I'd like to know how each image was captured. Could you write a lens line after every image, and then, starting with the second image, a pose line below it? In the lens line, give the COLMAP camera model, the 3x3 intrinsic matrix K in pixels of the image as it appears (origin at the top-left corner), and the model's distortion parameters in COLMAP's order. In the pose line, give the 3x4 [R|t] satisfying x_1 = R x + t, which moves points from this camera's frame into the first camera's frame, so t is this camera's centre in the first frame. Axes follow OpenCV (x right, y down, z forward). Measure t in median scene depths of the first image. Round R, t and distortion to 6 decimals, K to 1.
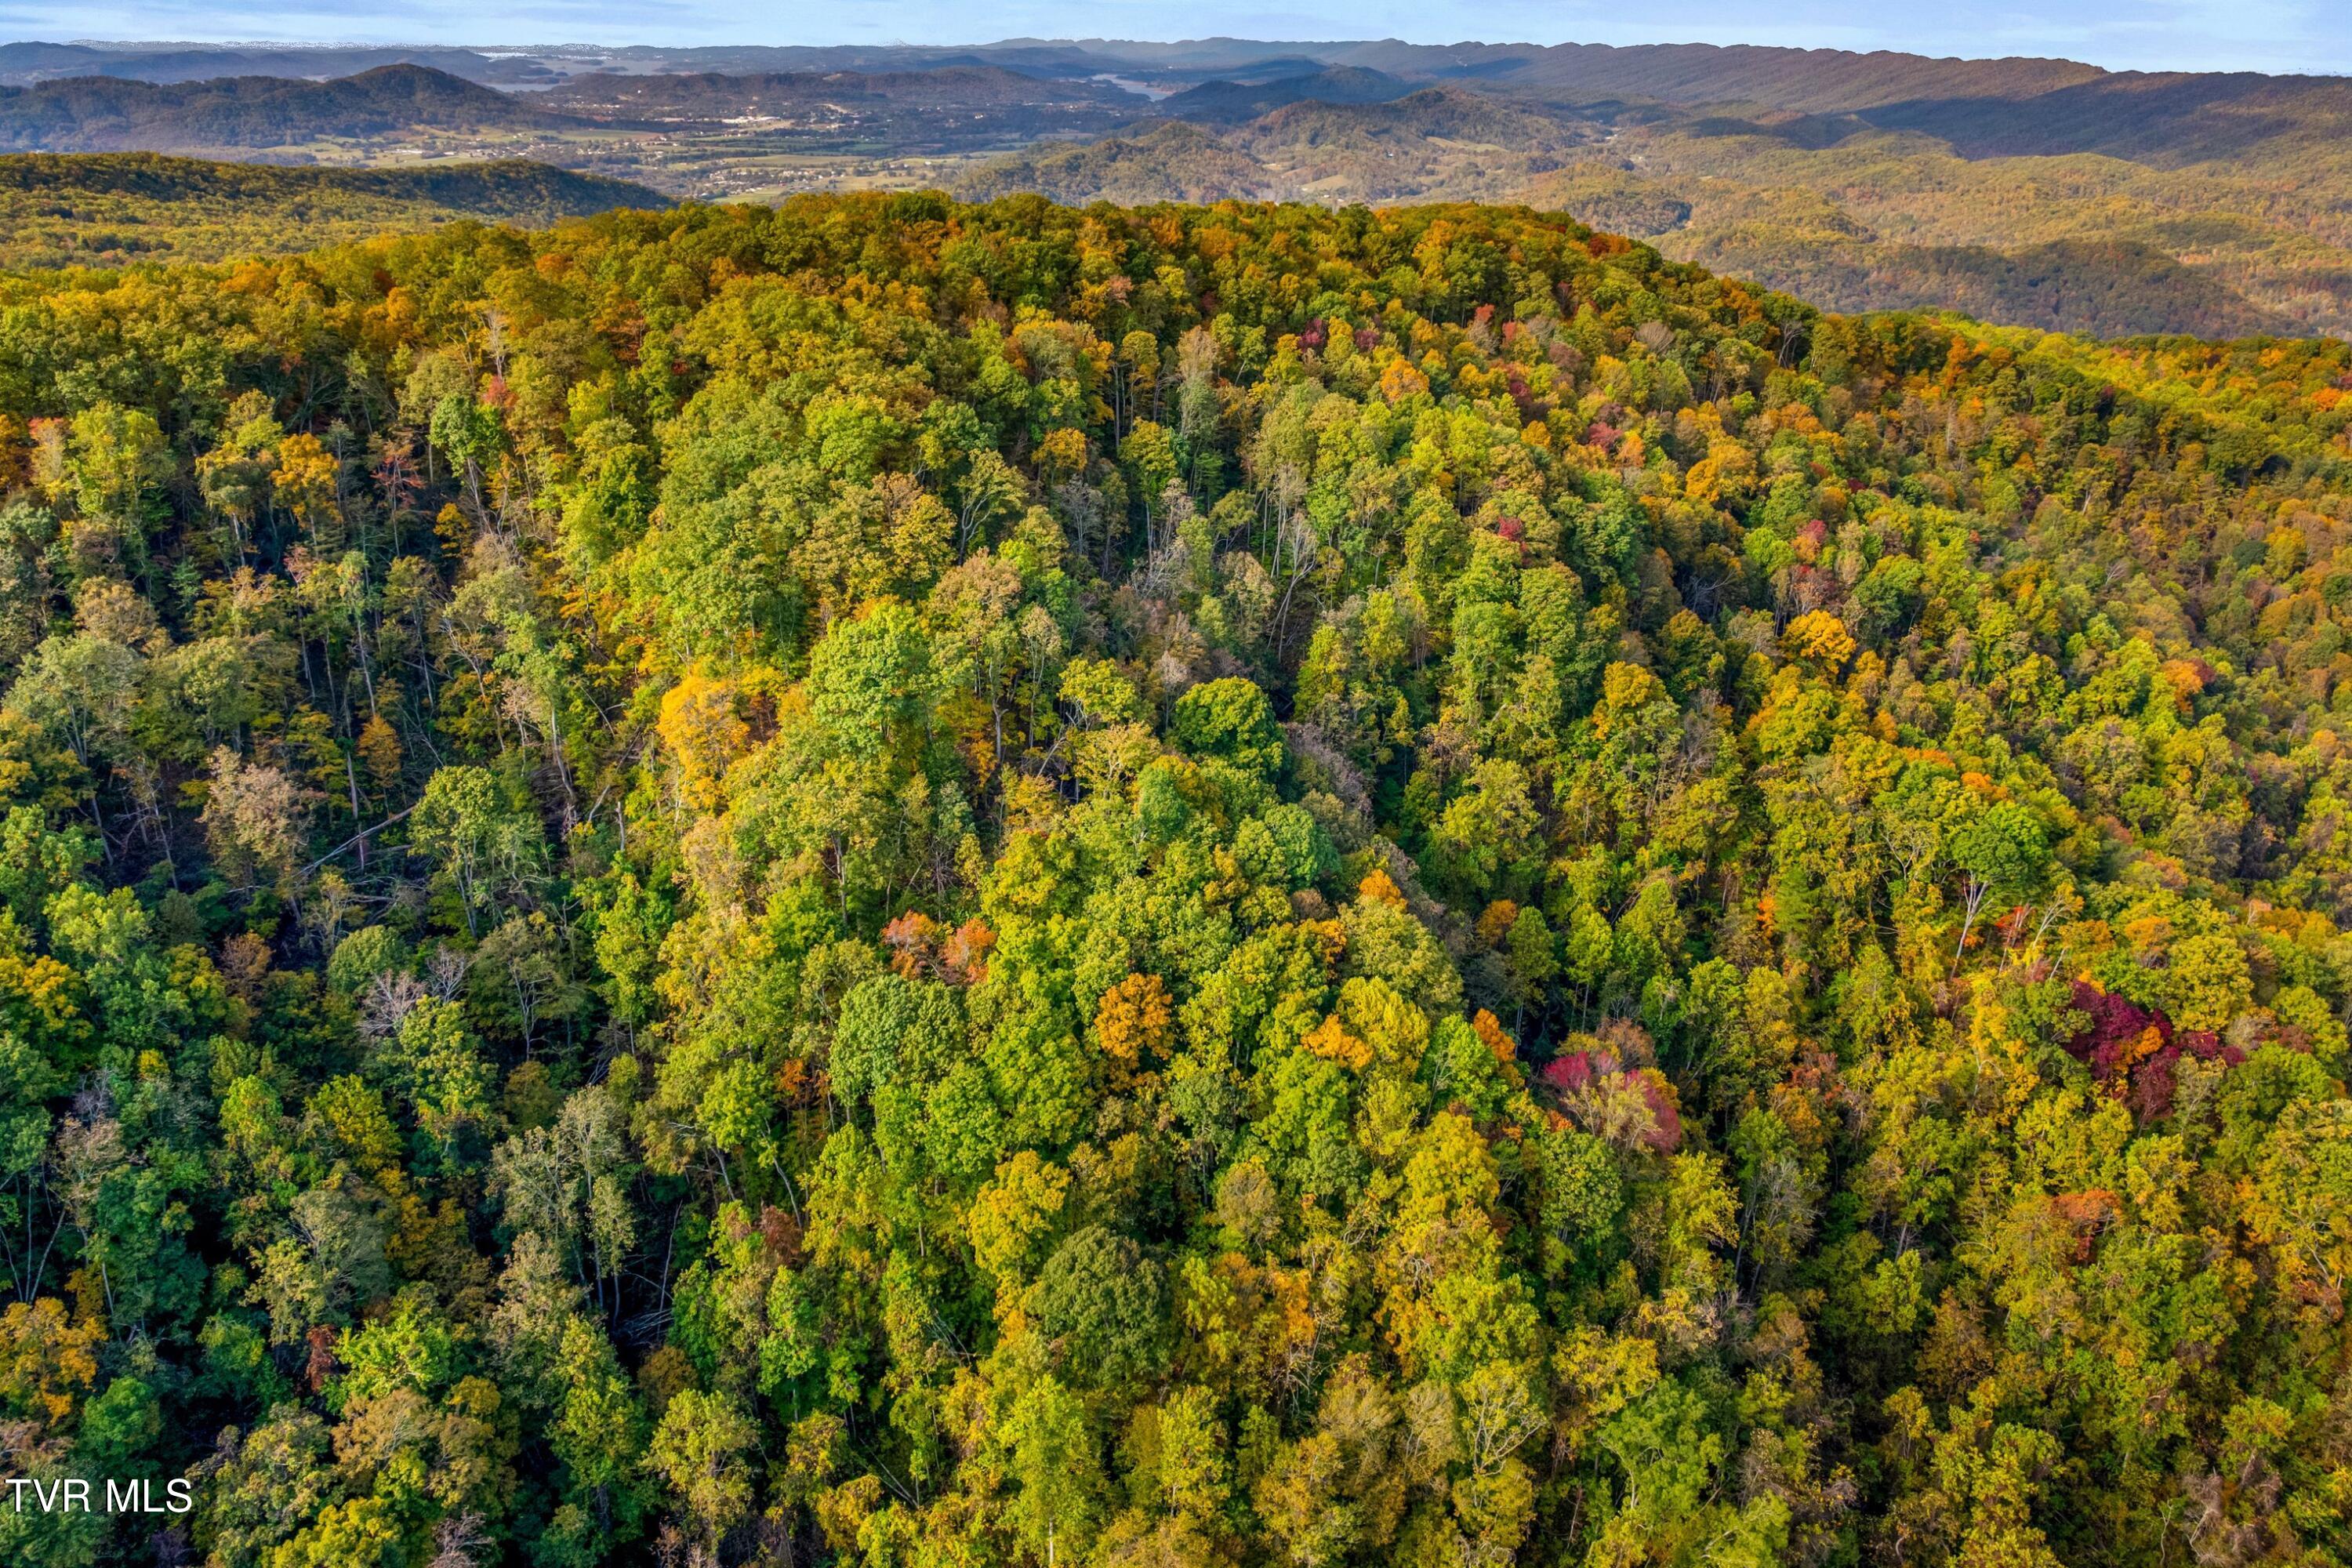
lens RADIAL K [[1731.8, 0, 1168.7], [0, 1731.8, 781.9], [0, 0, 1]] dist [-0.049325, 0.015197]
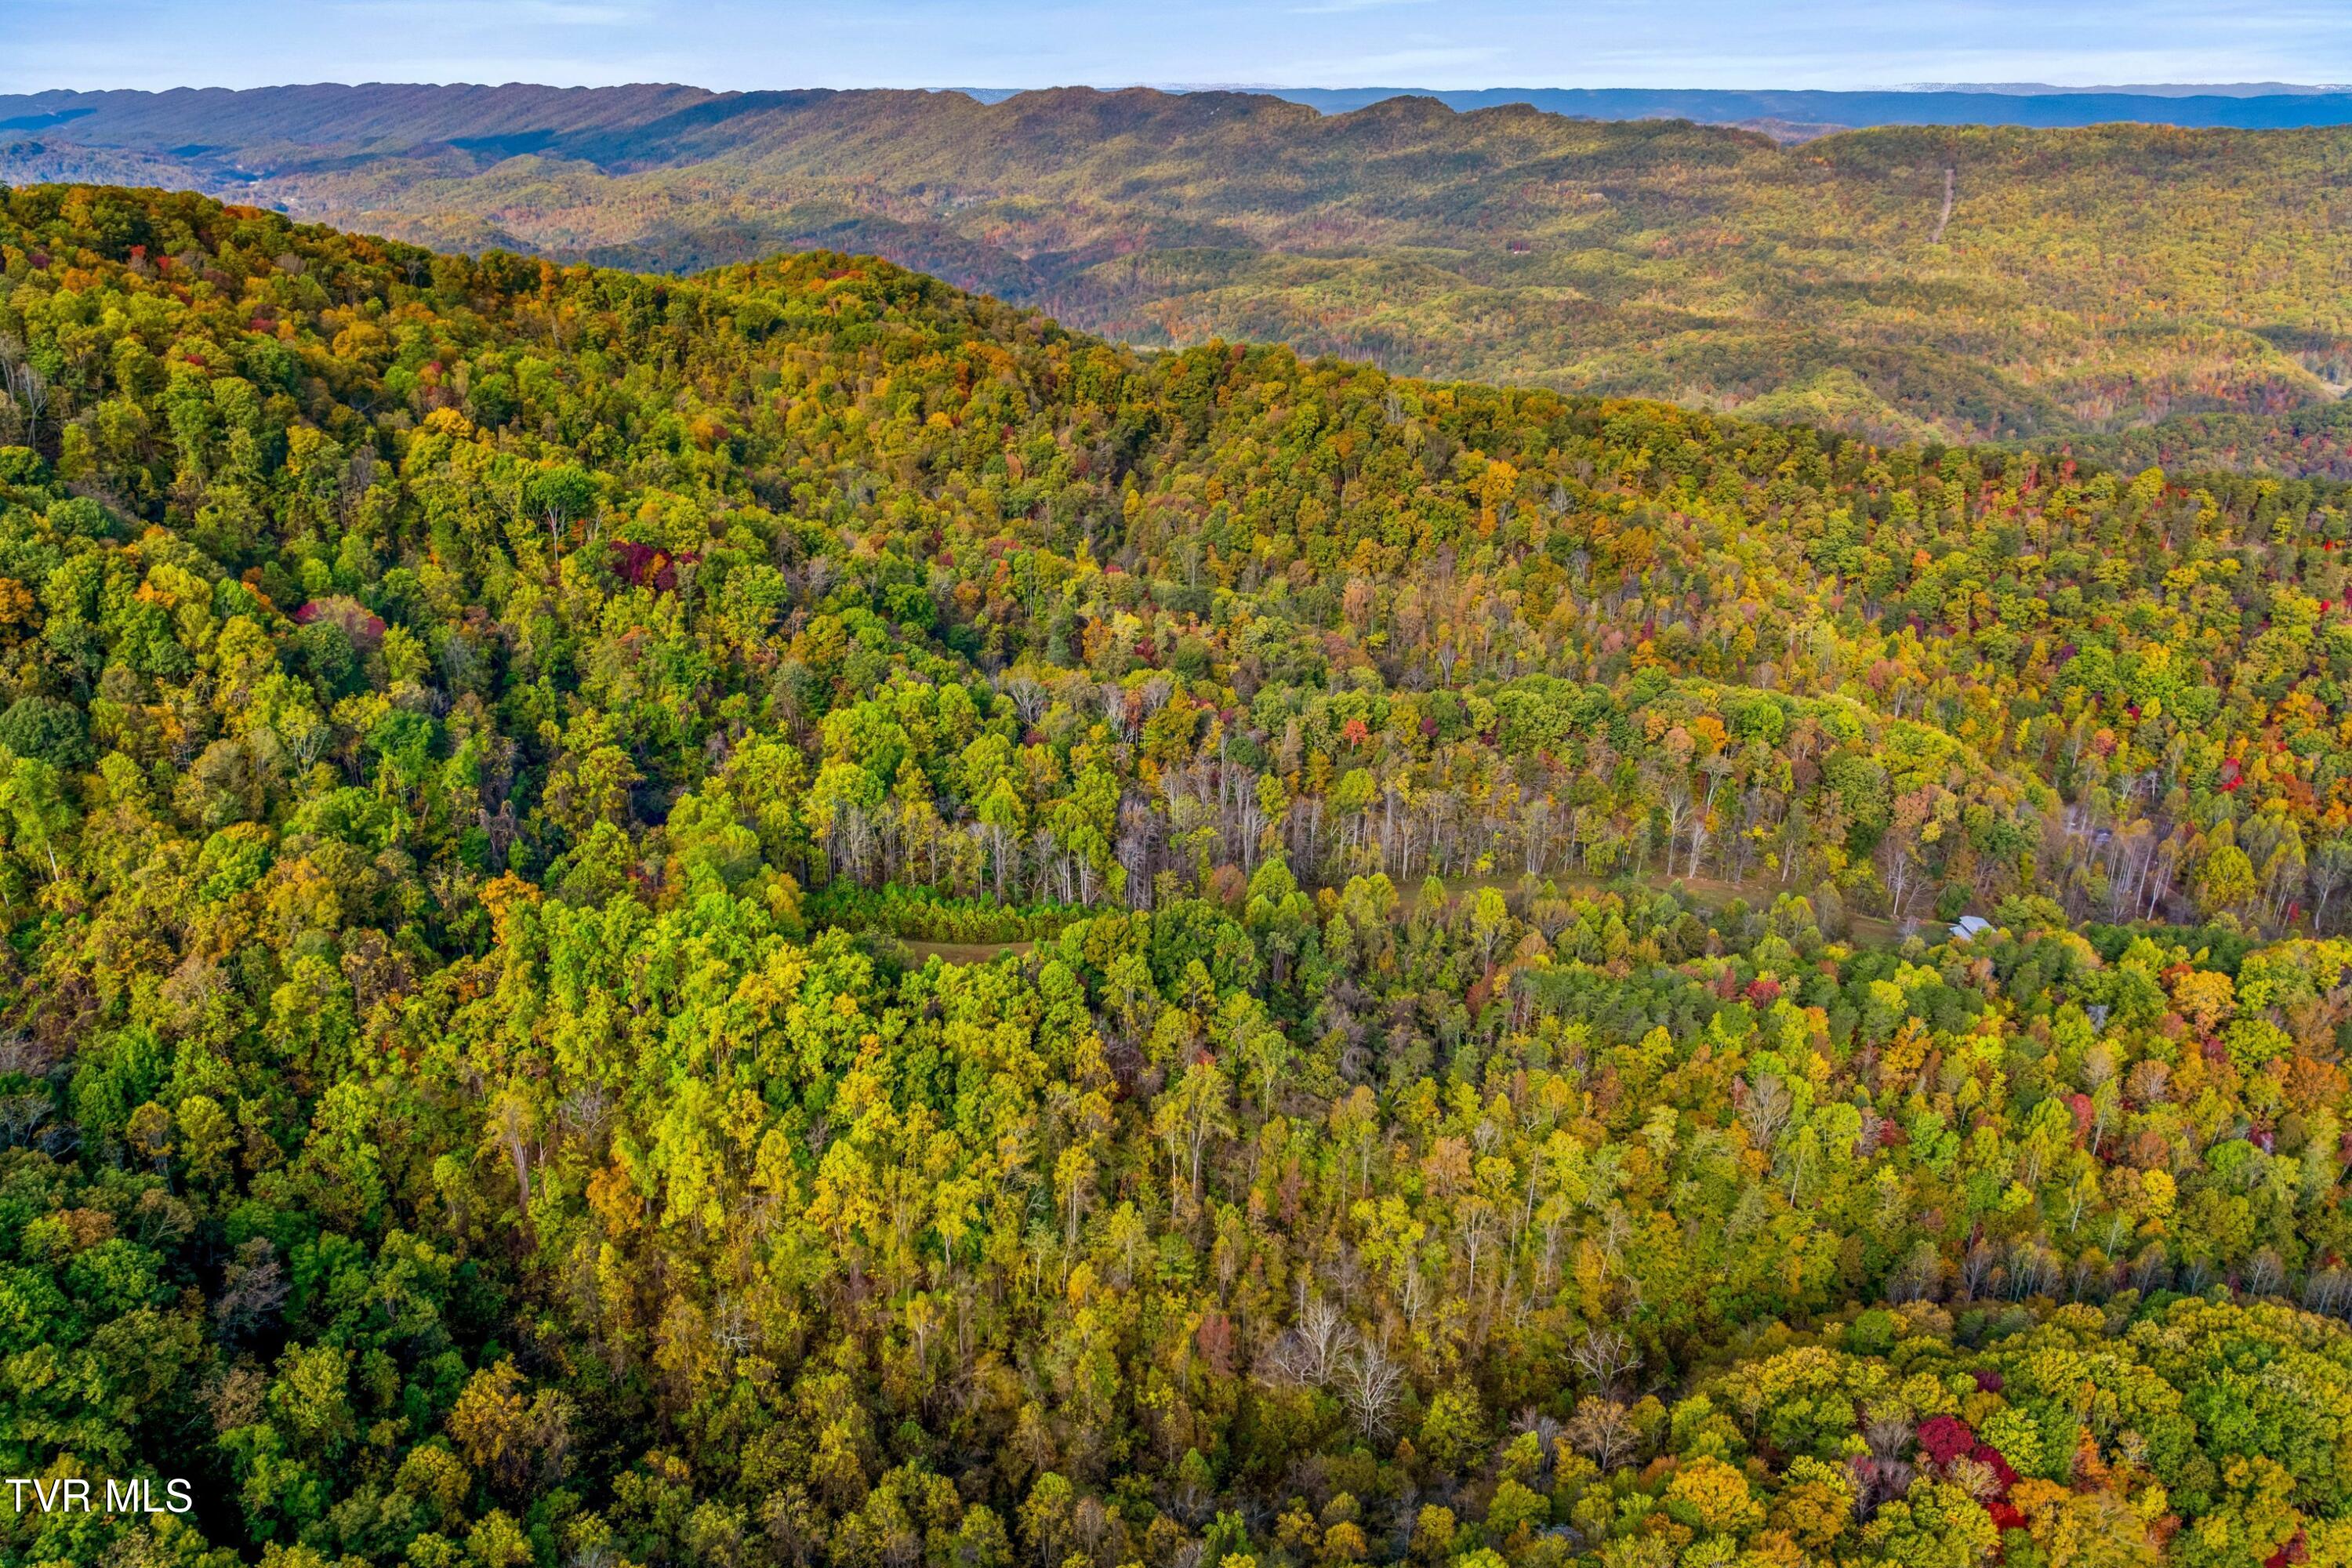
lens RADIAL K [[1731.8, 0, 1168.7], [0, 1731.8, 781.9], [0, 0, 1]] dist [-0.049325, 0.015197]
pose [[0.760252, -0.248663, 0.600153, -0.104834], [0.258728, 0.963309, 0.071383, 0.256446], [-0.595883, 0.101007, 0.796694, -0.487253]]
